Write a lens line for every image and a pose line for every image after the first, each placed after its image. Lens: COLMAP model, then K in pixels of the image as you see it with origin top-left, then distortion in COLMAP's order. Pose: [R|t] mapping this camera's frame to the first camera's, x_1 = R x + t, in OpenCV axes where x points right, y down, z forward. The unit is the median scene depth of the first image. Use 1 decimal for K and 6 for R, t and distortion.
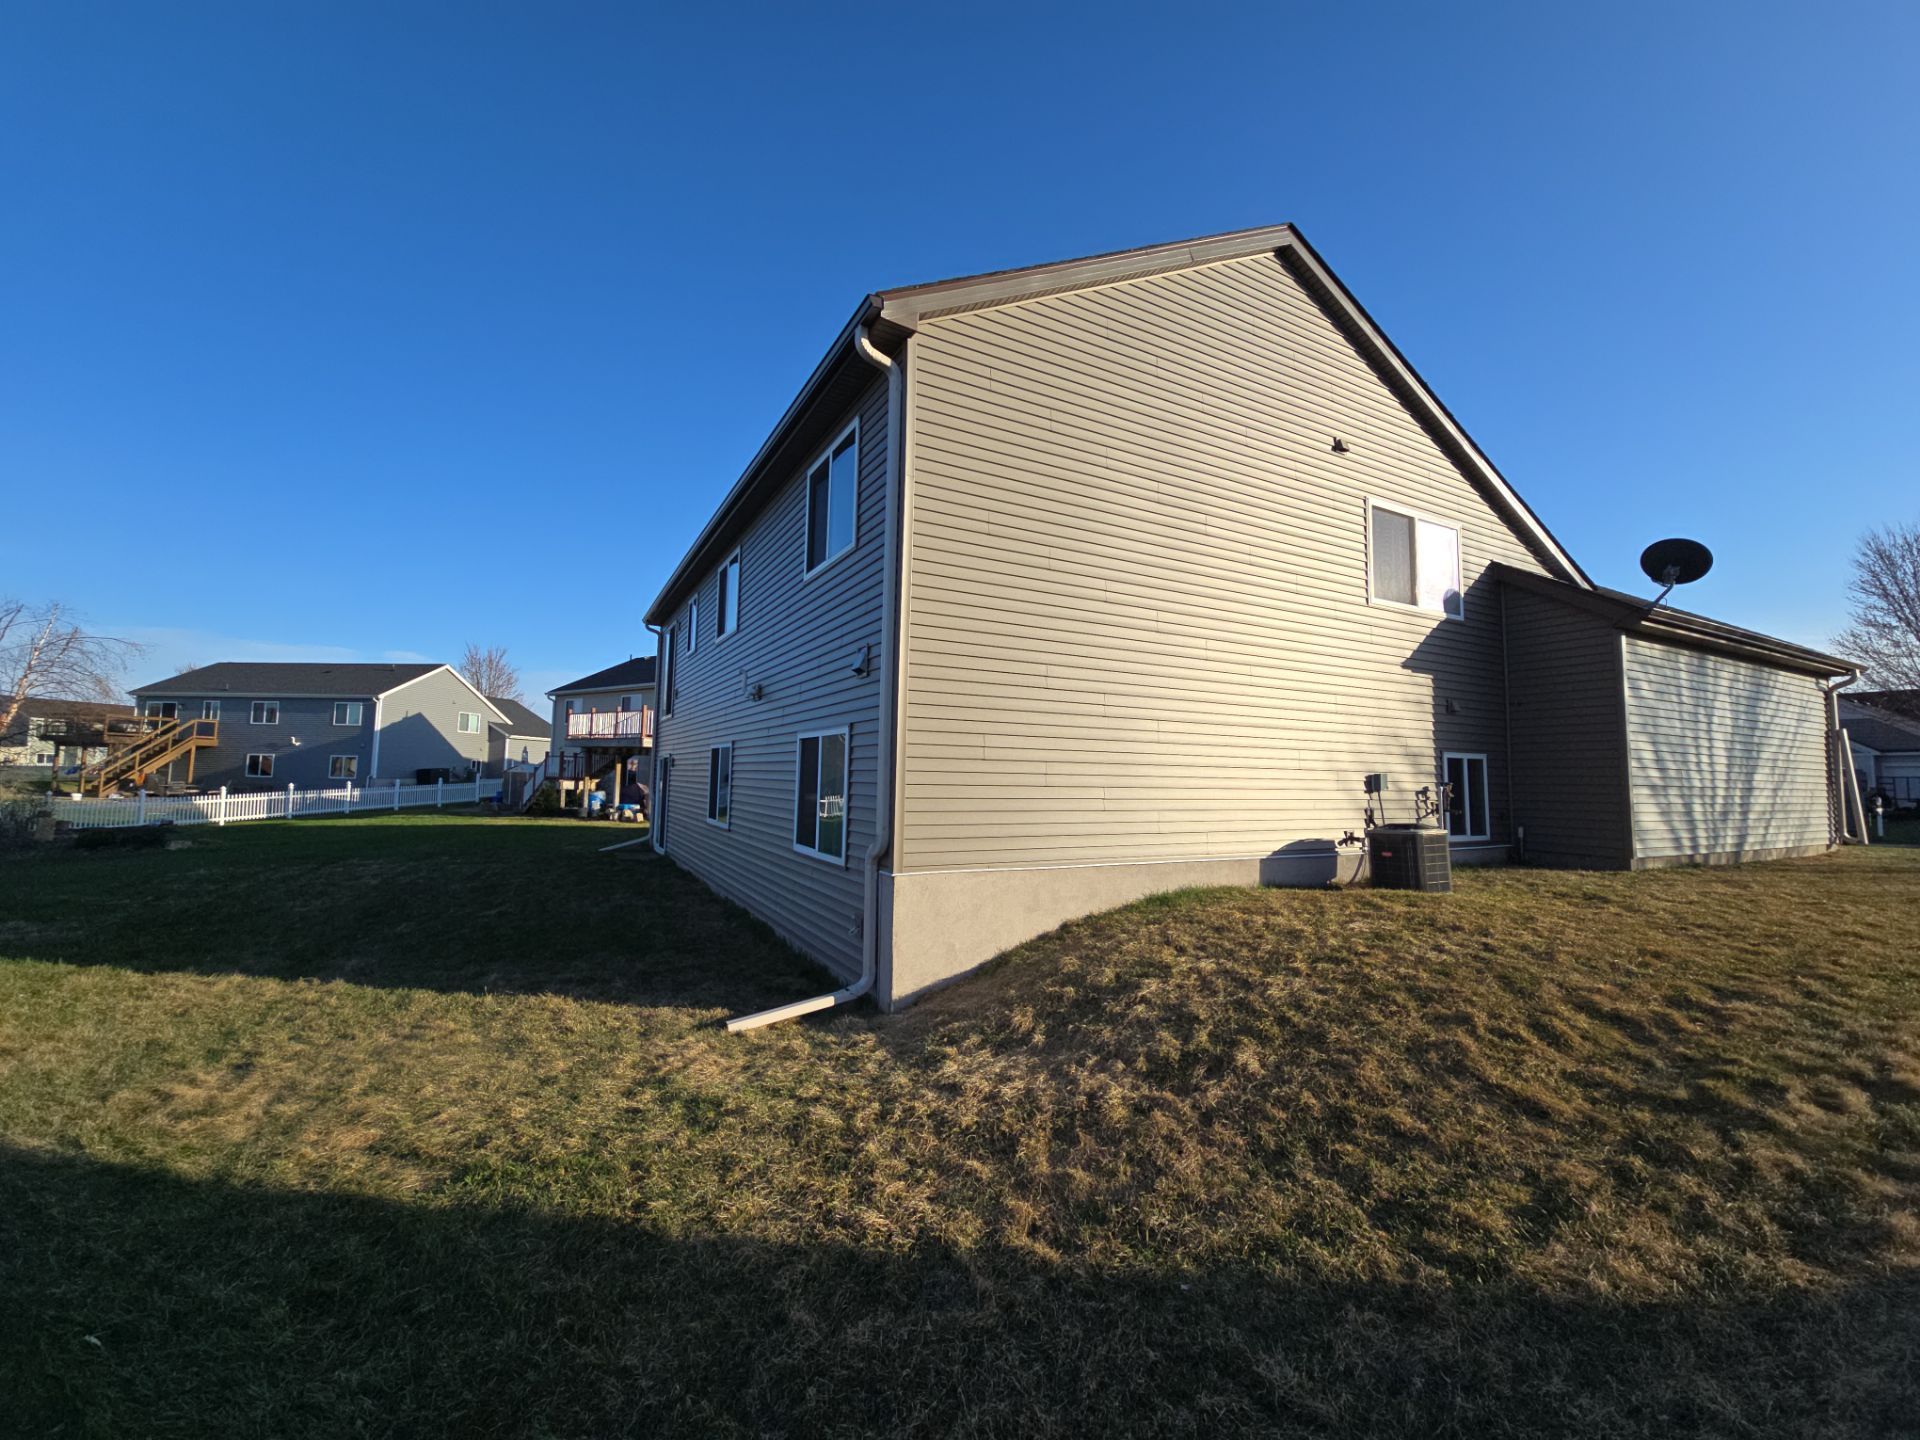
lens RADIAL K [[779.6, 0, 967.0], [0, 779.6, 709.2], [0, 0, 1]] dist [0.000931, -0.000159]
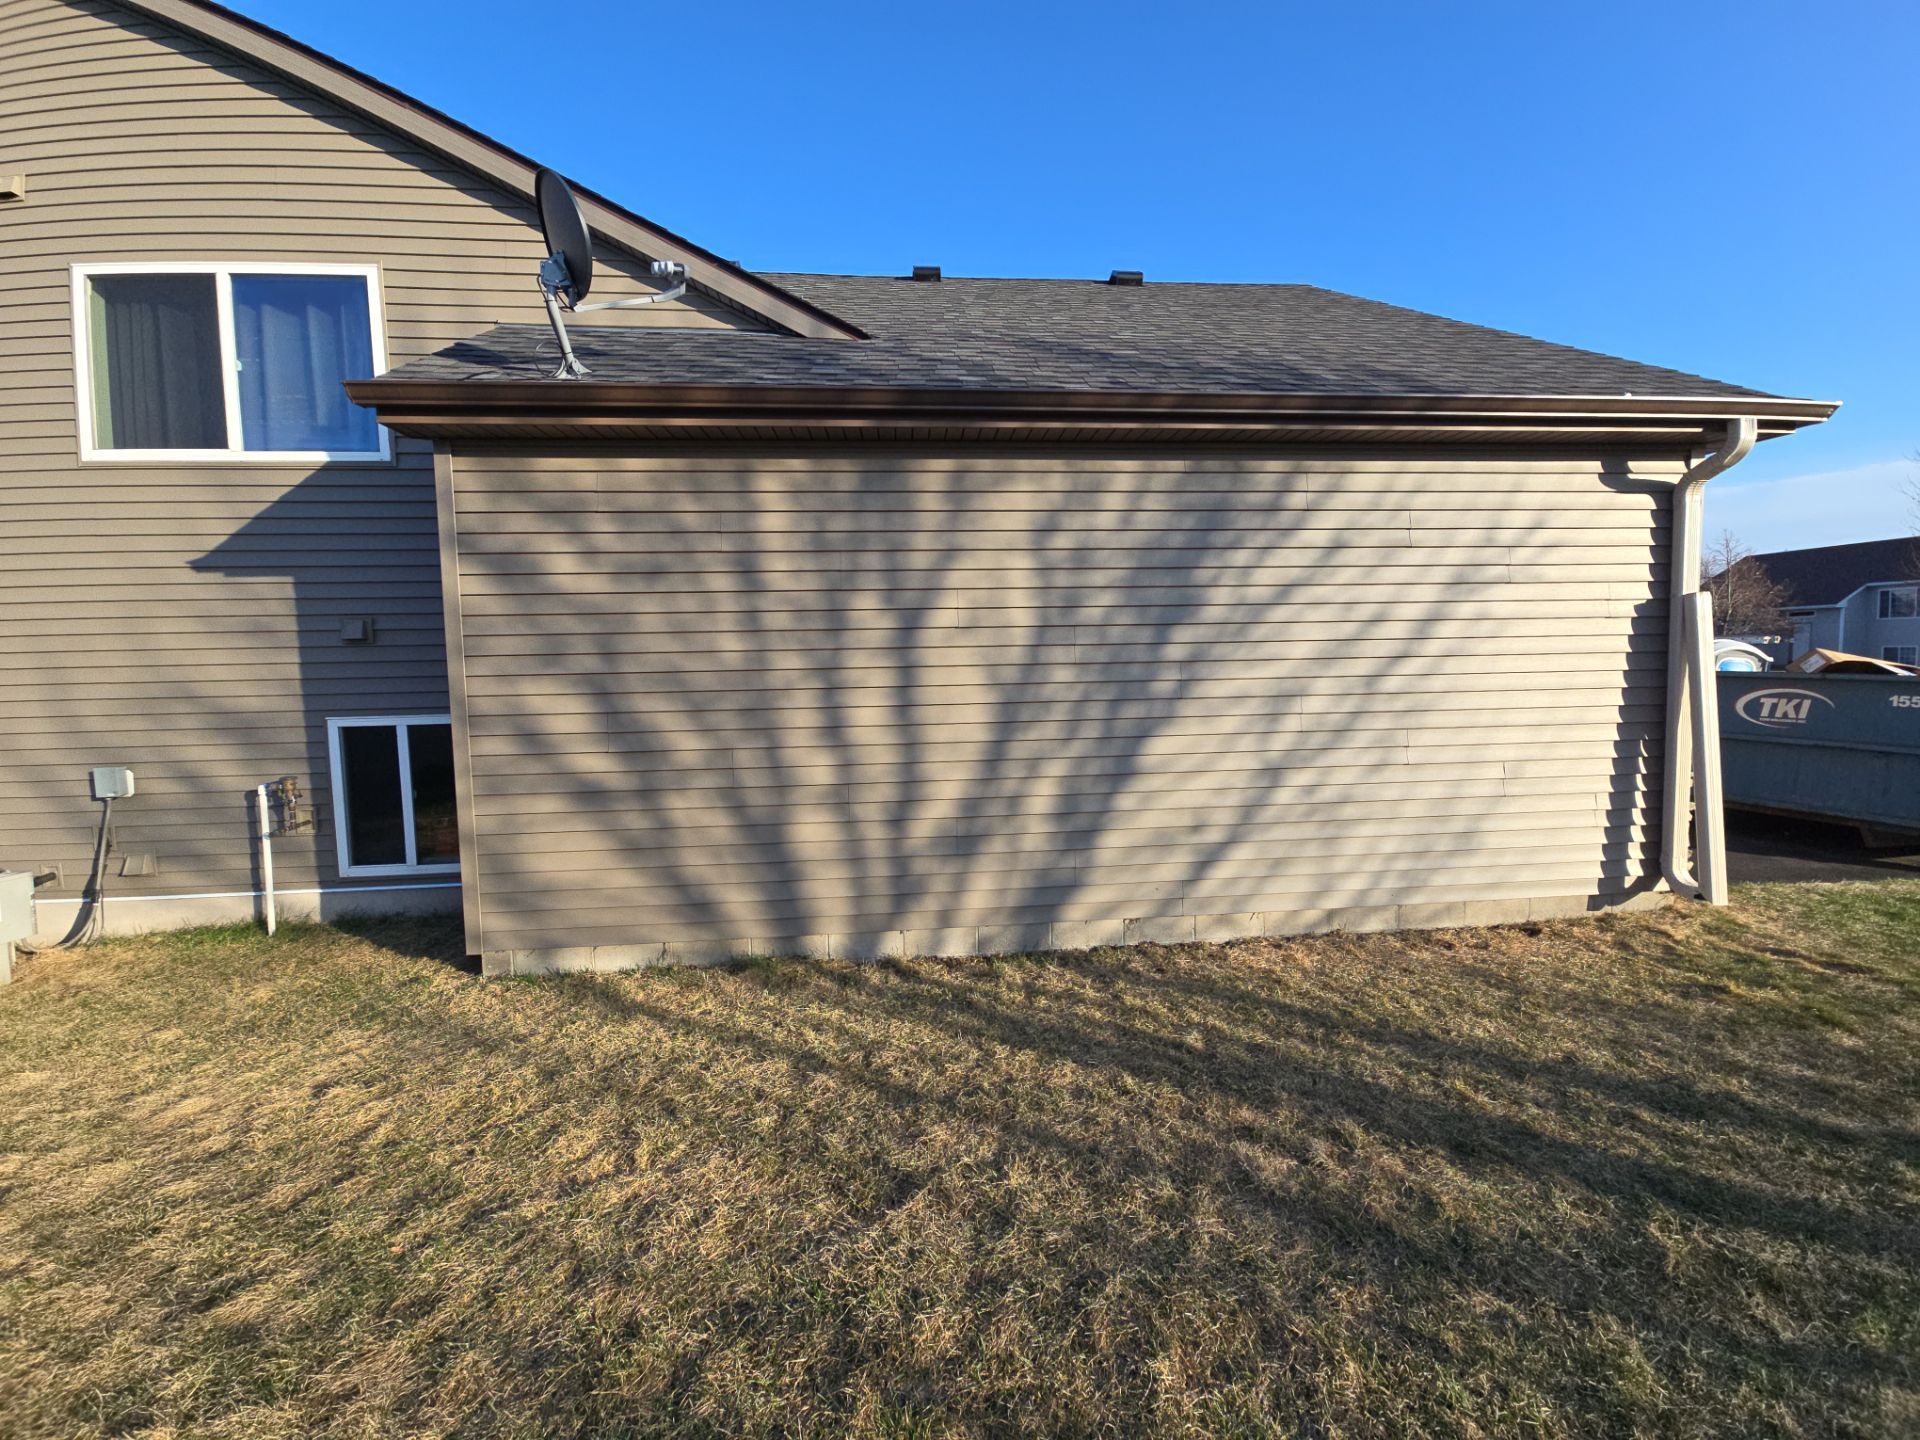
lens RADIAL K [[784.7, 0, 953.7], [0, 784.7, 711.1], [0, 0, 1]] dist [0.007450, -0.004638]
pose [[0.916539, -0.009533, -0.399832, 1.170255], [0.071878, 0.987365, 0.141225, 0.003863], [0.393433, -0.158177, 0.905643, 0.638547]]
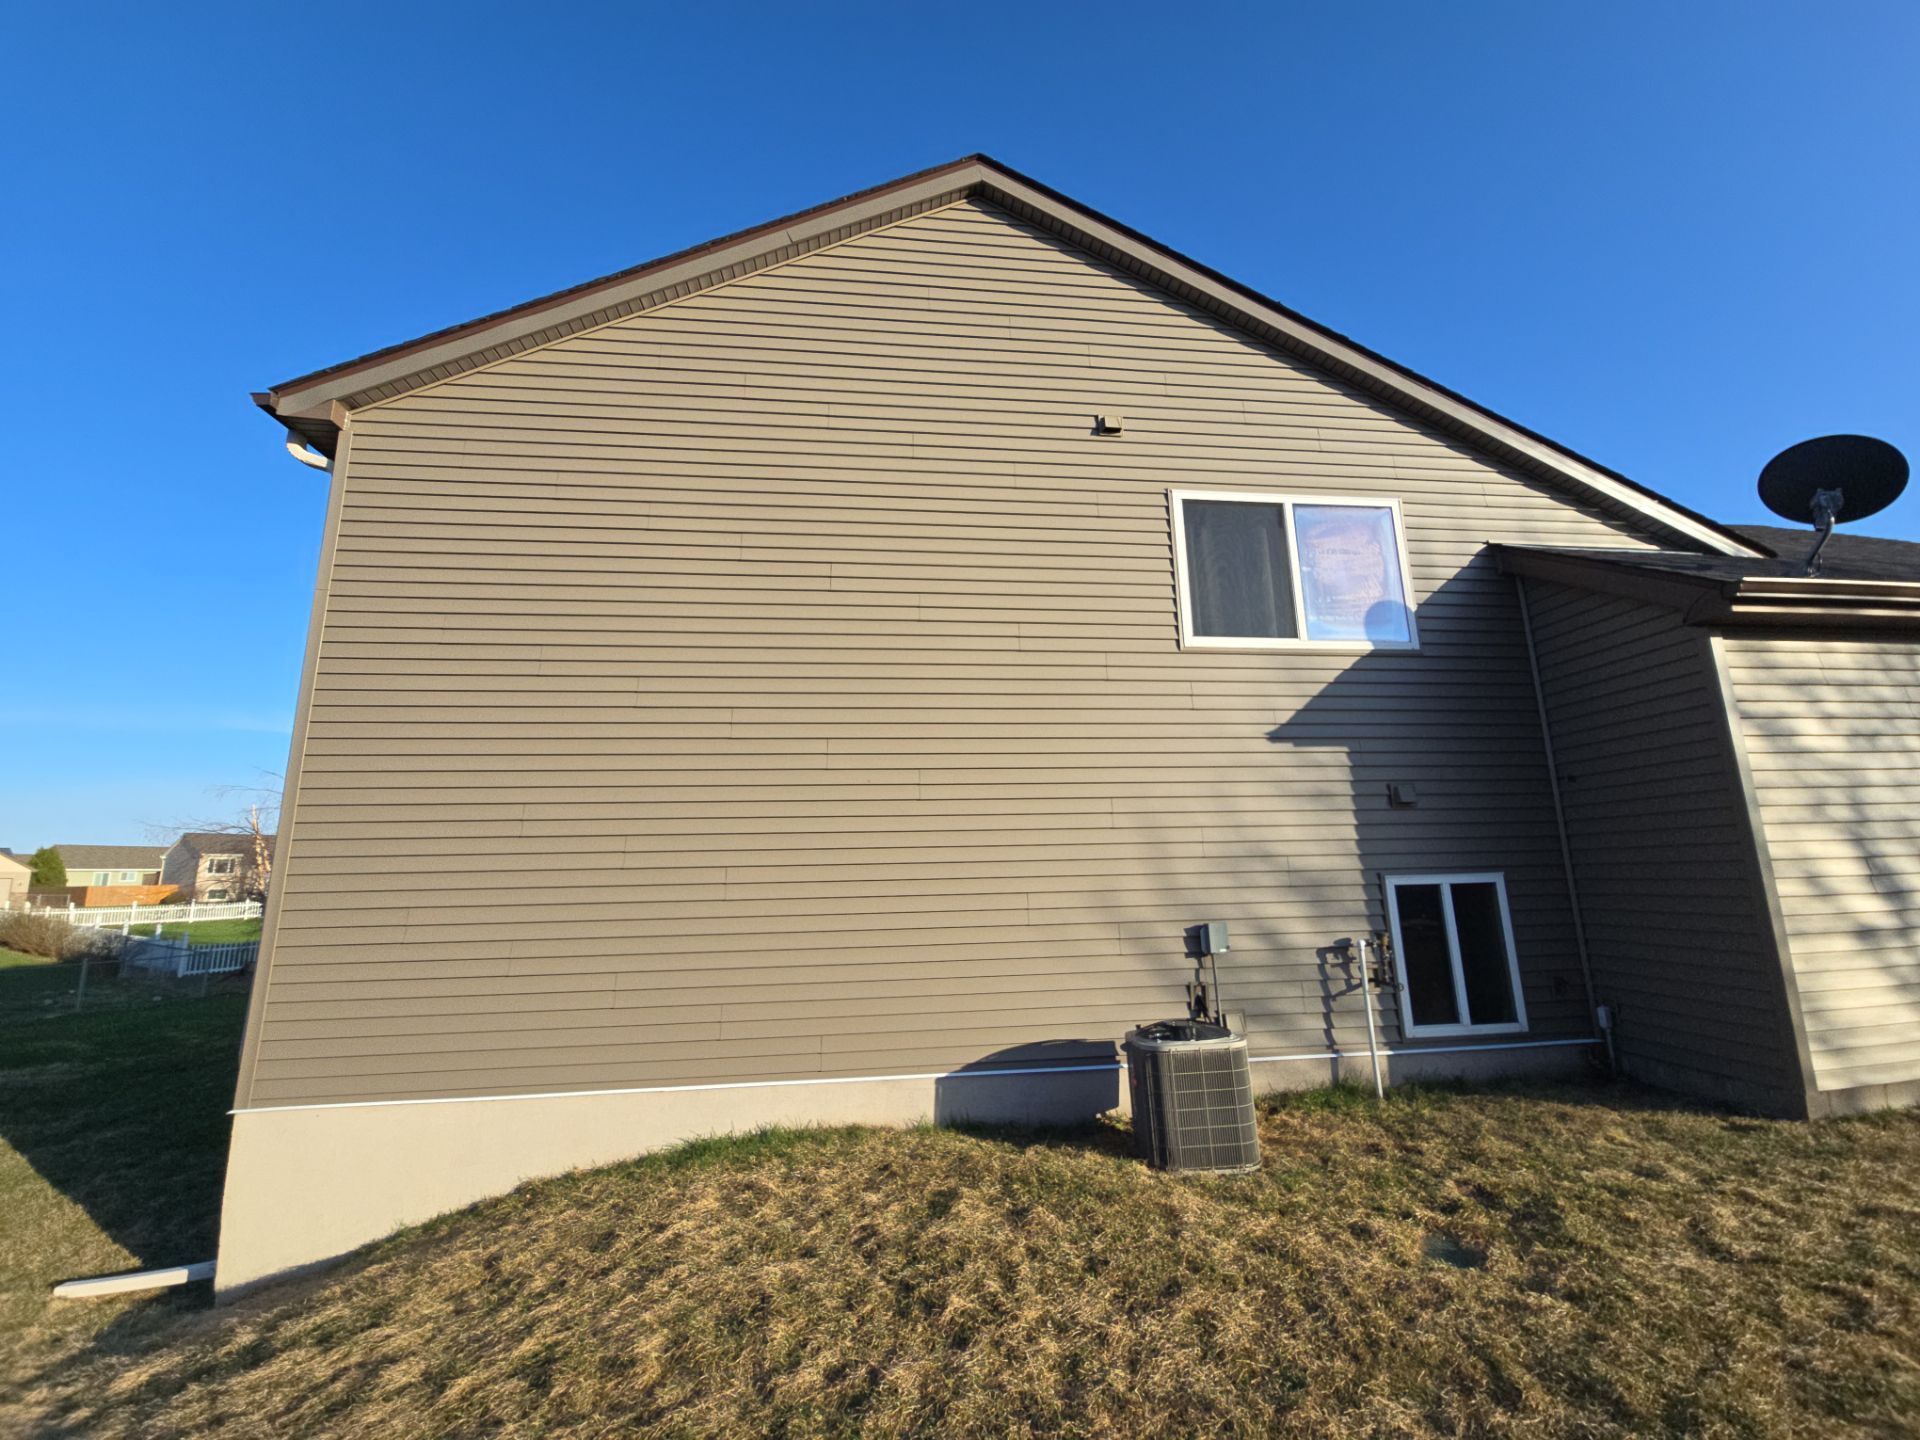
lens RADIAL K [[771.8, 0, 965.4], [0, 771.8, 712.6], [0, 0, 1]] dist [0.010506, -0.009968]
pose [[0.926313, -0.112610, -0.359532, 0.513854], [0.070890, 0.989337, -0.127230, -0.013973], [0.370026, 0.092367, 0.924418, 0.319334]]
